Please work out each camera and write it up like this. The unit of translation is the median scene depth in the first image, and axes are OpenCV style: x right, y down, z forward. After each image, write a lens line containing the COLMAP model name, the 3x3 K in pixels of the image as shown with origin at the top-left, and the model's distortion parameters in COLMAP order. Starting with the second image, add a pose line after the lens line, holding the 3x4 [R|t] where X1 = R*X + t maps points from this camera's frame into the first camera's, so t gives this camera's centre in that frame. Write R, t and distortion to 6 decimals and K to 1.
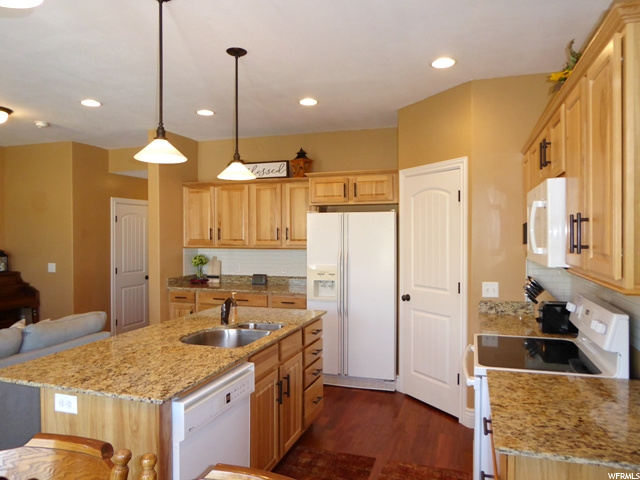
lens RADIAL K [[460.0, 0, 325.1], [0, 460.0, 239.0], [0, 0, 1]] dist [-0.025391, -0.001897]
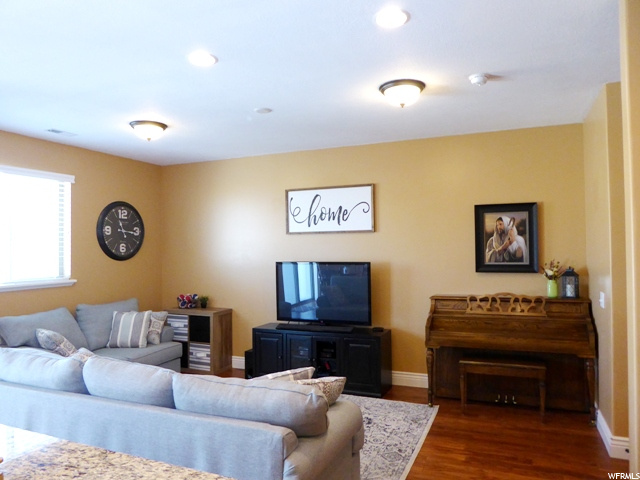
lens RADIAL K [[460.0, 0, 325.1], [0, 460.0, 239.0], [0, 0, 1]] dist [-0.025391, -0.001897]
pose [[-0.073943, -0.014635, -0.997155, 0.040333], [0.000611, 0.999891, -0.014721, -0.009991], [0.997262, -0.001697, -0.073926, 0.661264]]
